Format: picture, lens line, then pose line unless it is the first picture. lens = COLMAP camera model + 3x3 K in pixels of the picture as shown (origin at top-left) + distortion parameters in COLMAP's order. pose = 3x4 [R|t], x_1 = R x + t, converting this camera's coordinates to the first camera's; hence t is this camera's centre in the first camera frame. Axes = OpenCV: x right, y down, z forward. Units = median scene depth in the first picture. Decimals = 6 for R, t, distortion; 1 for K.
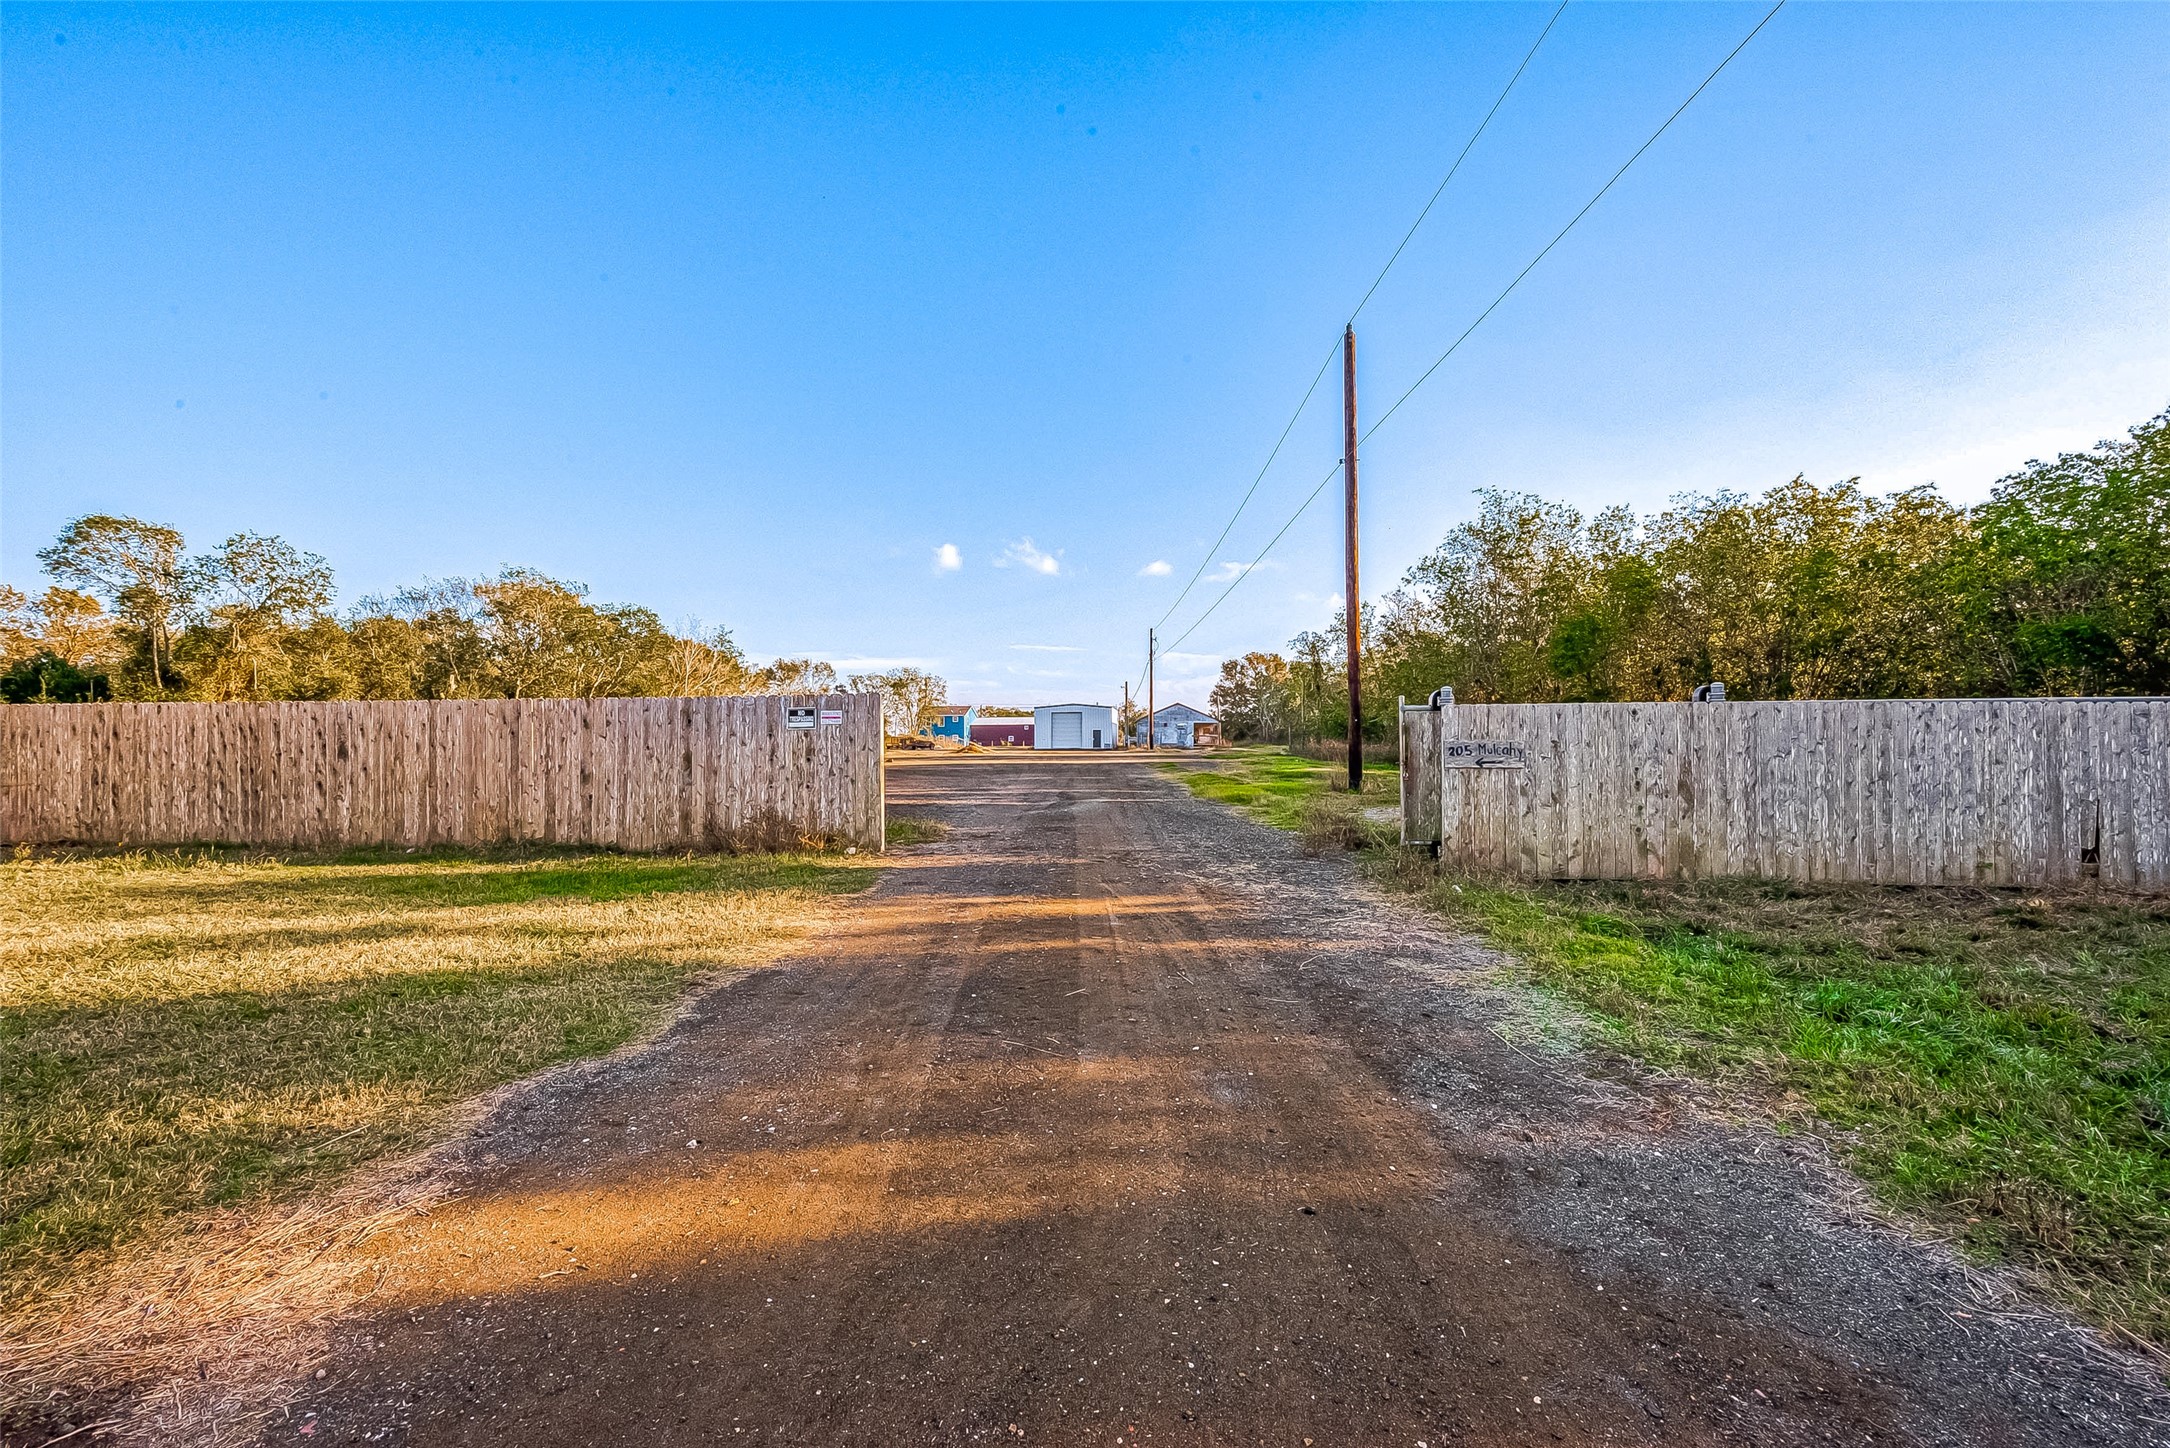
lens RADIAL K [[859.9, 0, 1085.0], [0, 859.9, 724.0], [0, 0, 1]] dist [-0.001409, -0.000055]
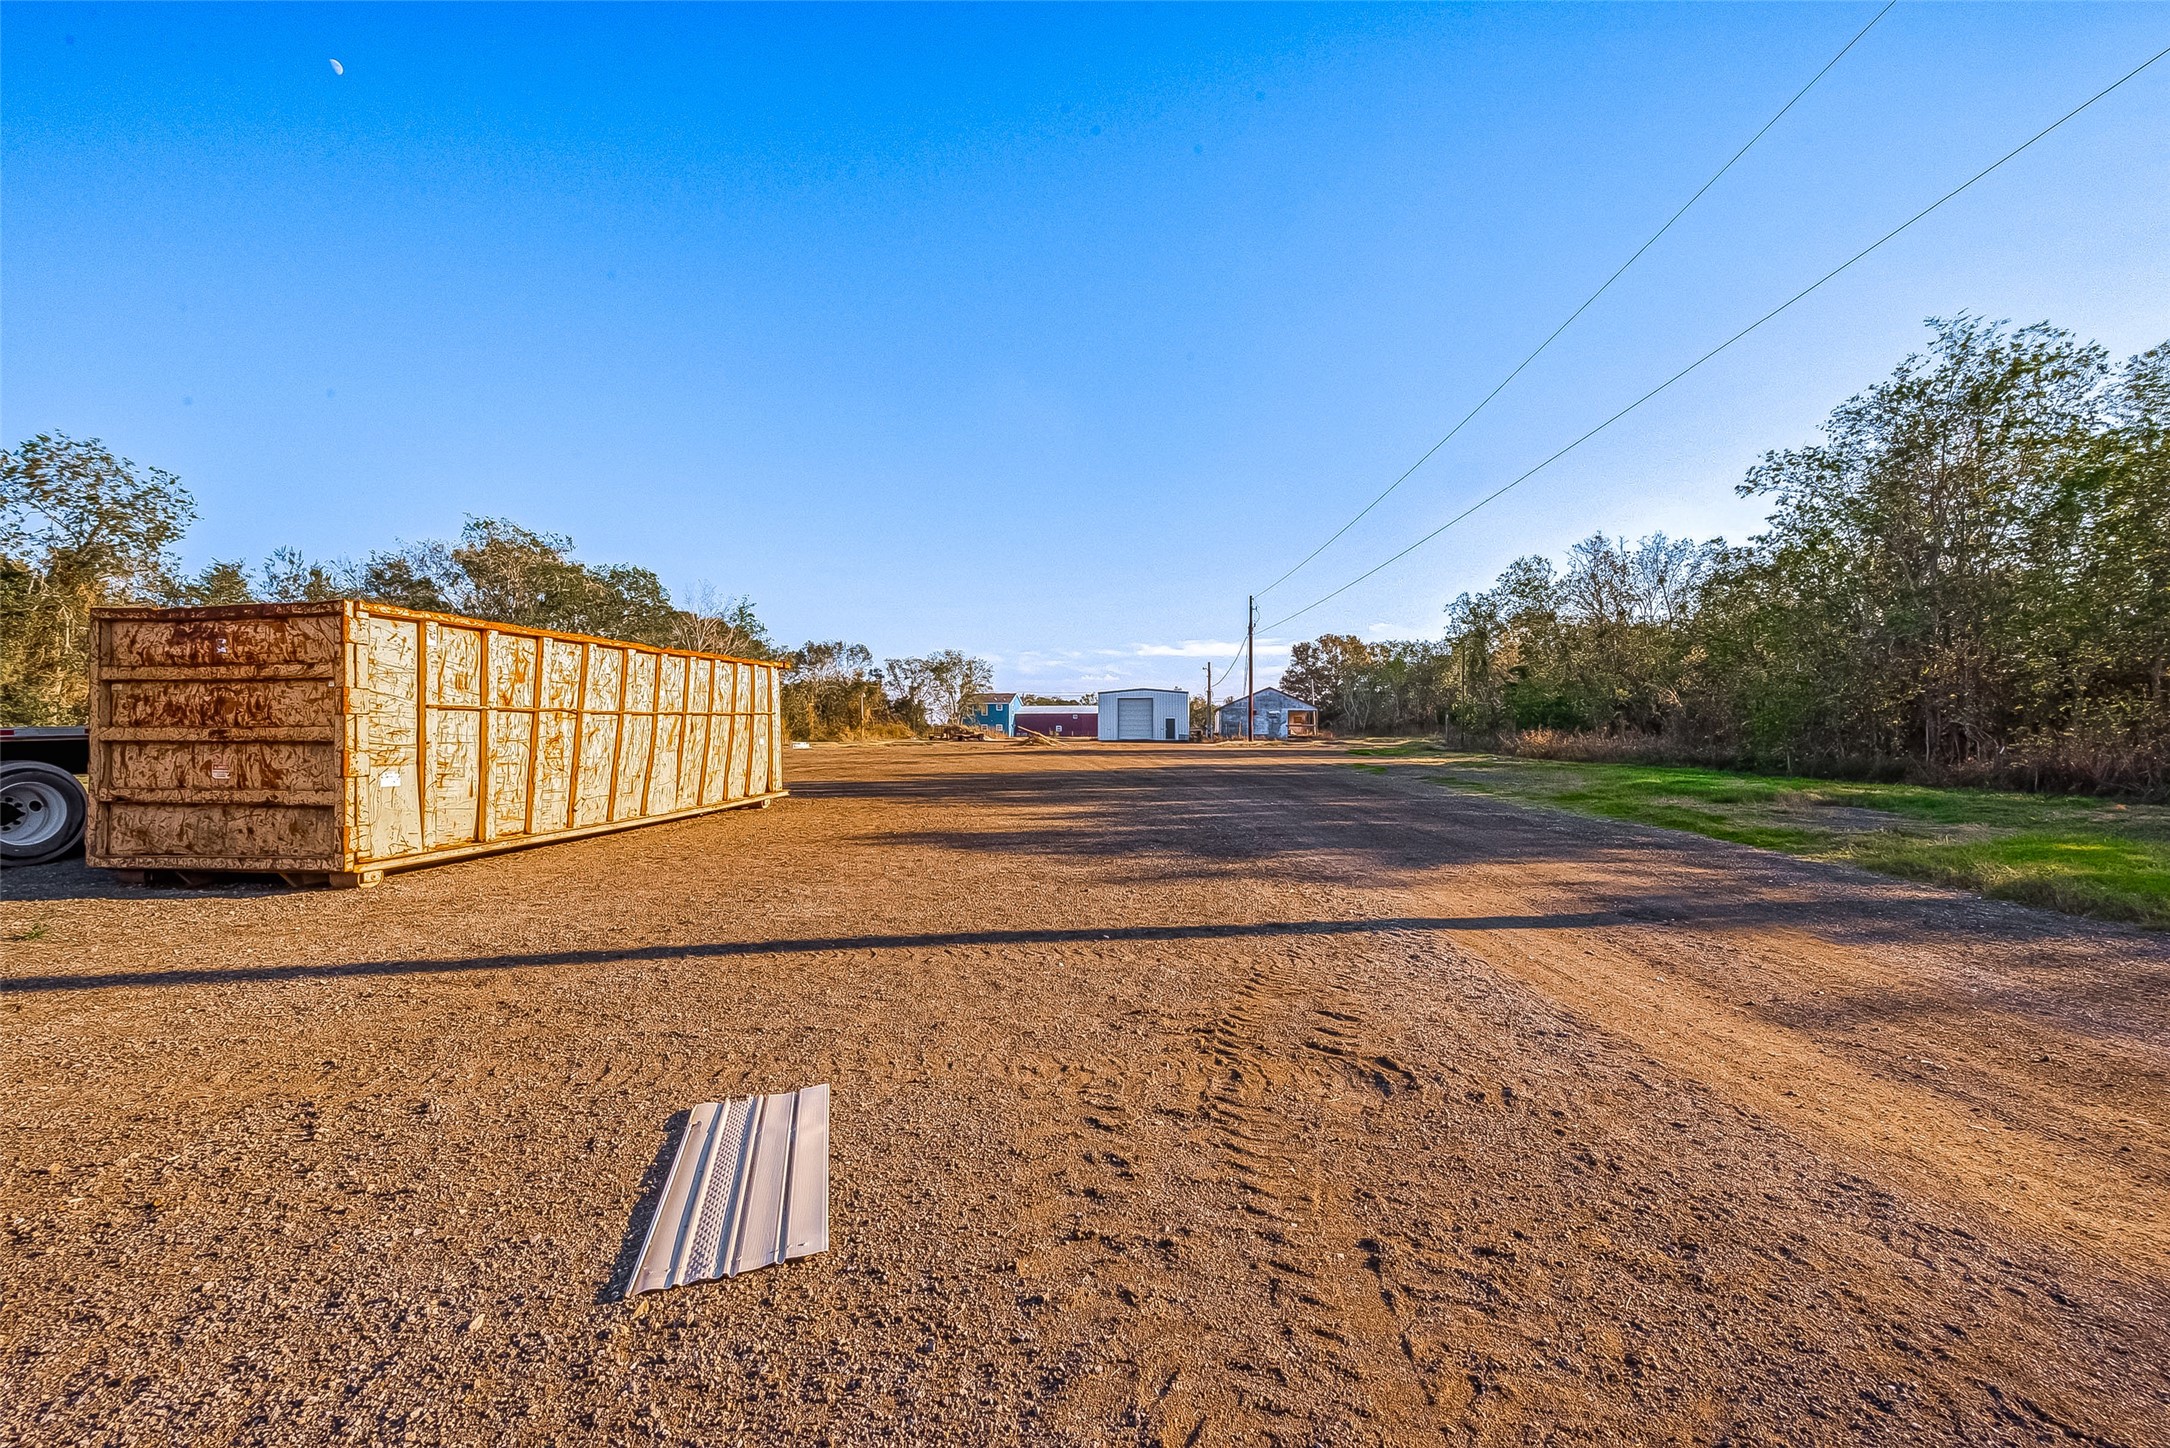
lens RADIAL K [[859.9, 0, 1085.0], [0, 859.9, 724.0], [0, 0, 1]] dist [-0.001409, -0.000055]
pose [[0.999283, 0.002577, -0.037774, -0.096331], [-0.002151, 0.999934, 0.011329, 0.006446], [0.037800, -0.011239, 0.999222, 0.316897]]
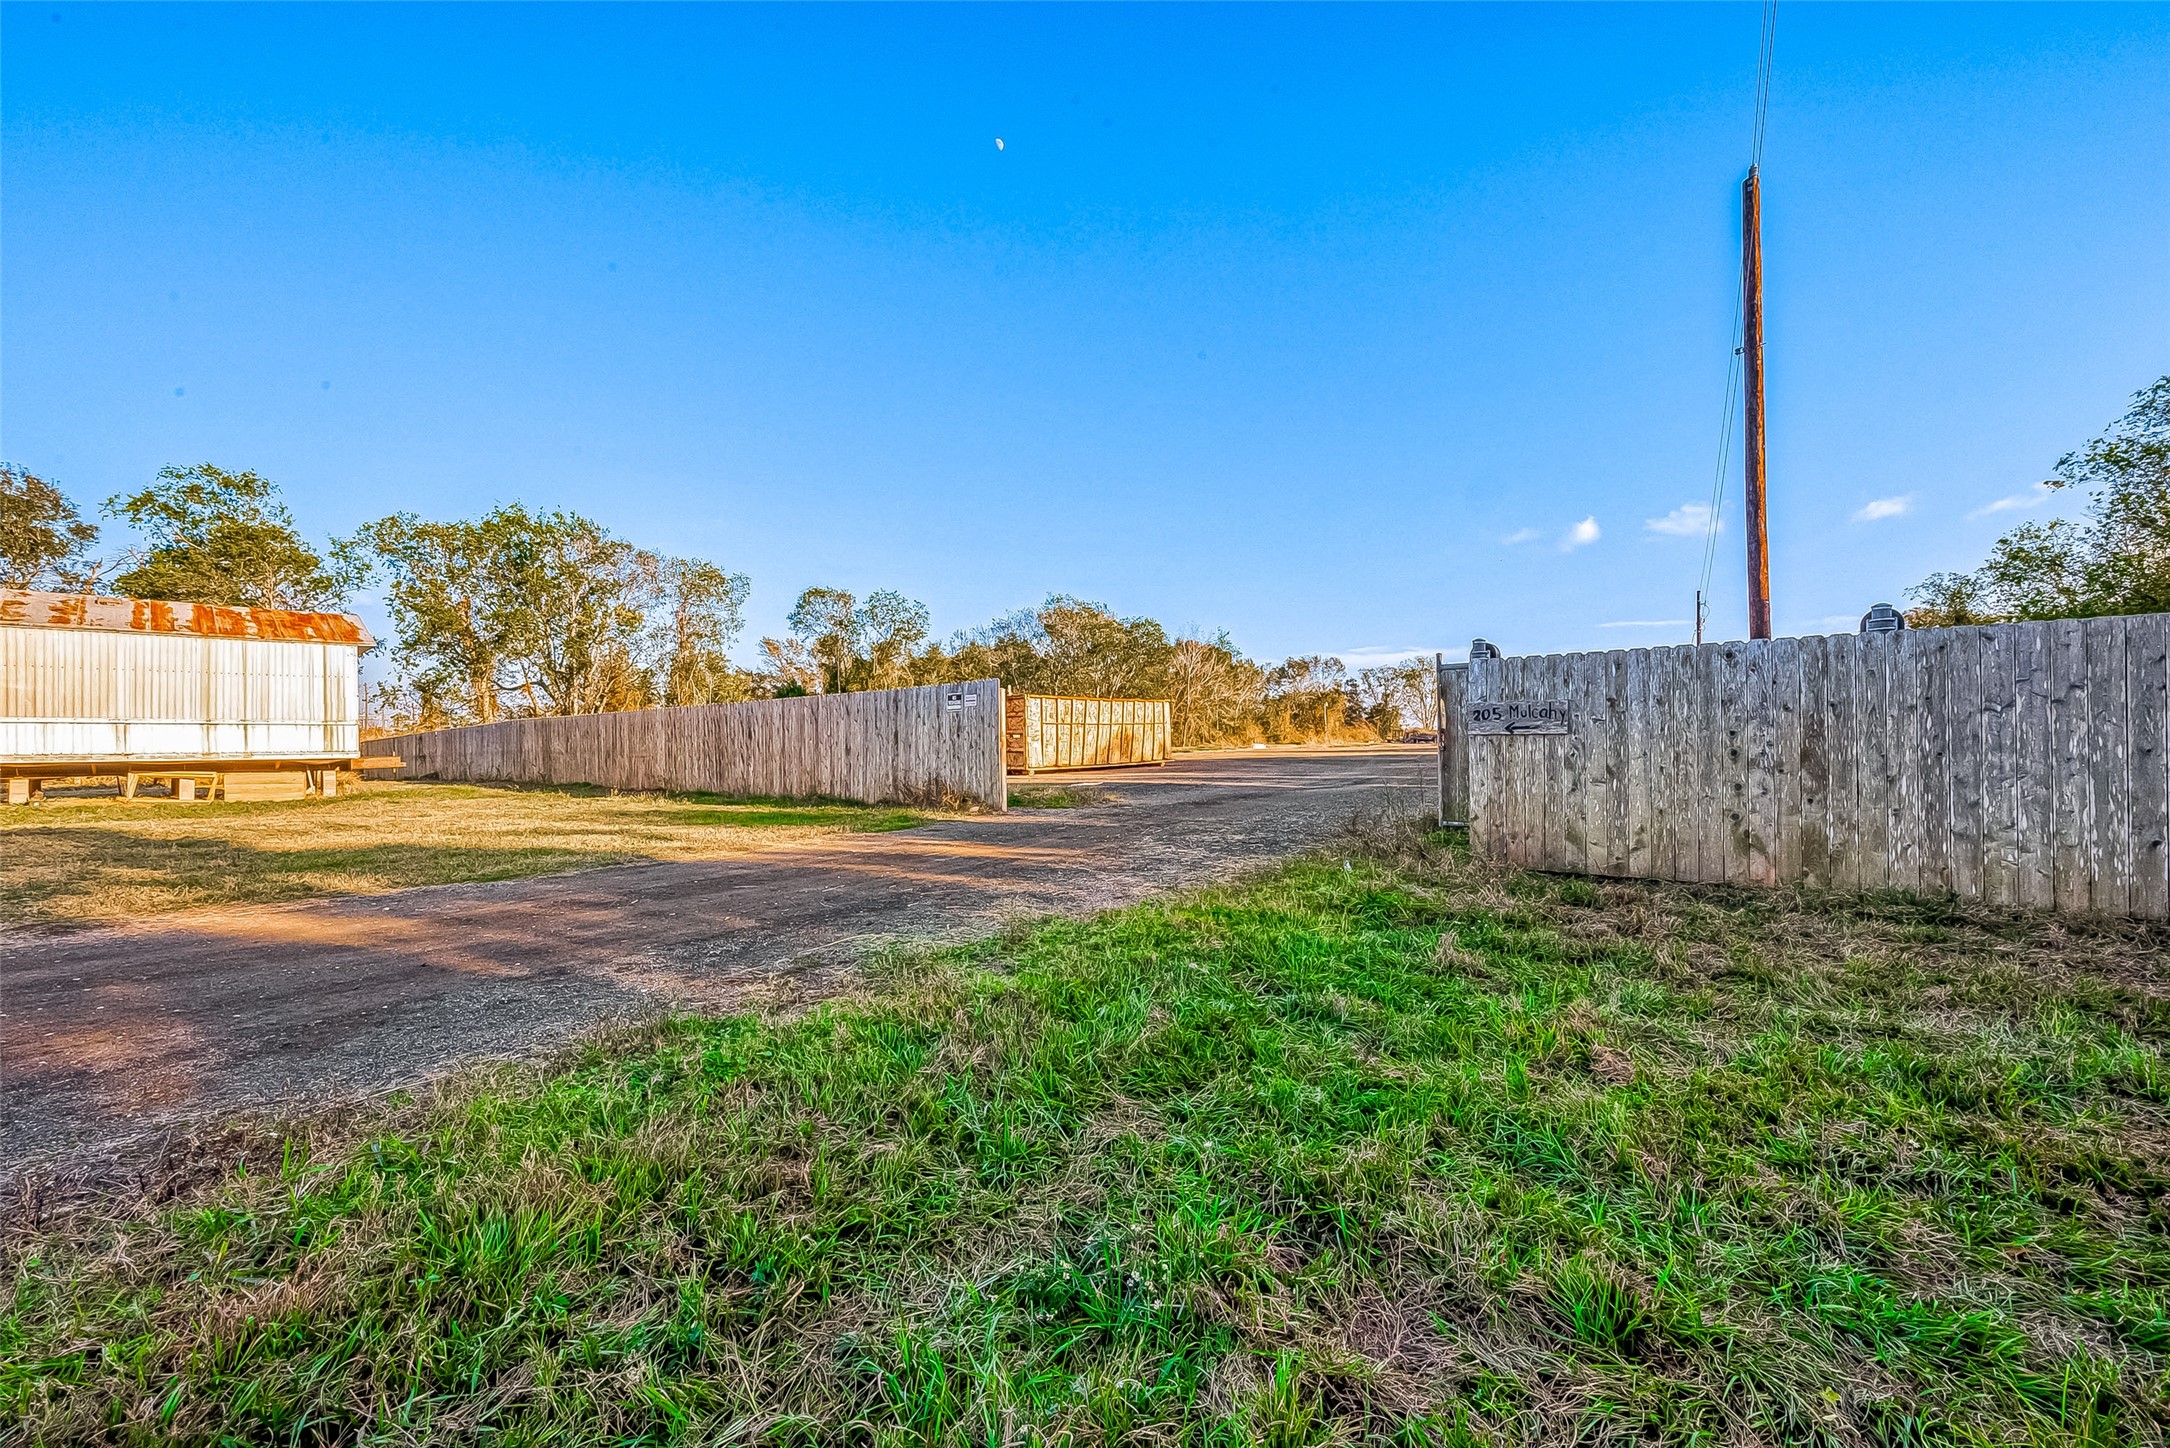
lens RADIAL K [[860.7, 0, 1102.7], [0, 860.7, 738.1], [0, 0, 1]] dist [0.001222, -0.000075]
pose [[0.828132, -0.008864, -0.560463, 0.127356], [0.020794, 0.999673, 0.014916, 0.007263], [0.560147, -0.024007, 0.828045, 0.020754]]
